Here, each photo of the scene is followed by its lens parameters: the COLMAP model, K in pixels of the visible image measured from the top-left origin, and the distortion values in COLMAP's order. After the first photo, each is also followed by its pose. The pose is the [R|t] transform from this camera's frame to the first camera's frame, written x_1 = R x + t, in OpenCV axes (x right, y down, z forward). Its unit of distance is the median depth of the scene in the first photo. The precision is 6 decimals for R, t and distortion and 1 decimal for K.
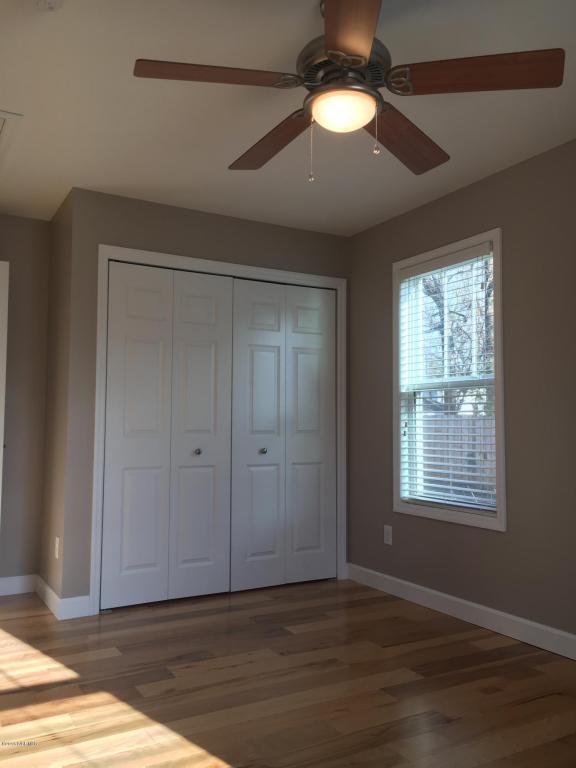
lens RADIAL K [[653.0, 0, 286.0], [0, 653.0, 381.6], [0, 0, 1]] dist [0.068926, -0.081215]
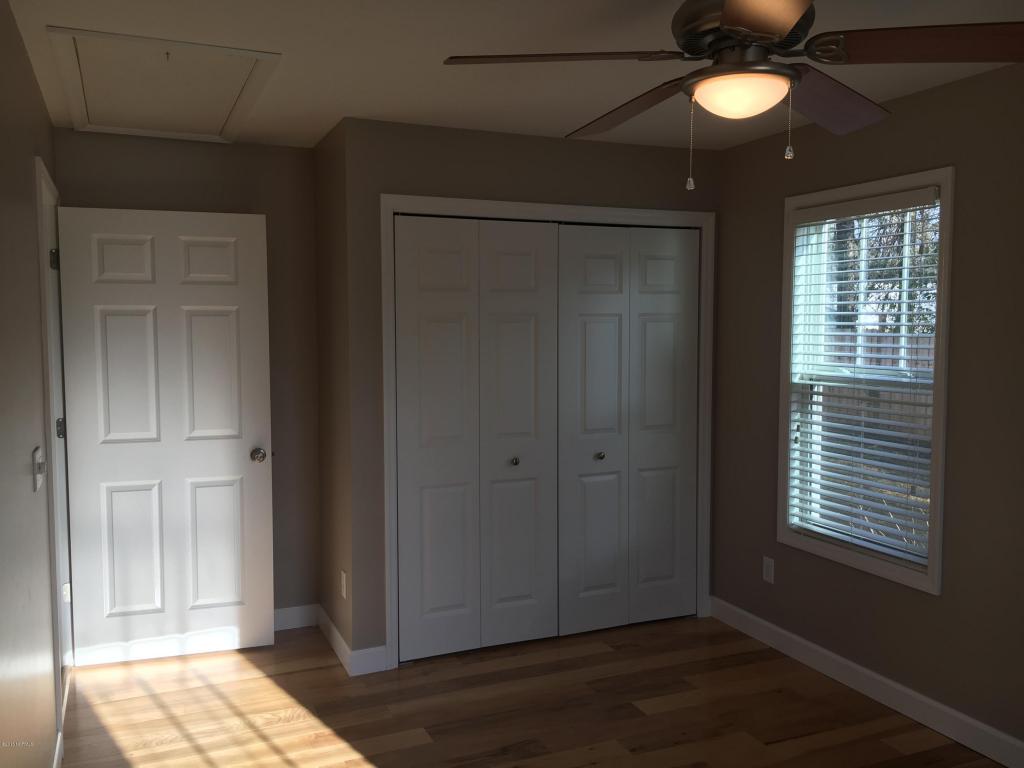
lens RADIAL K [[870.6, 0, 513.1], [0, 870.6, 383.8], [0, 0, 1]] dist [0.068926, -0.081215]
pose [[0.993888, 0.000899, -0.110392, -0.024692], [0.014407, 0.990359, 0.137776, -0.122597], [0.109452, -0.138524, 0.984292, 0.012471]]
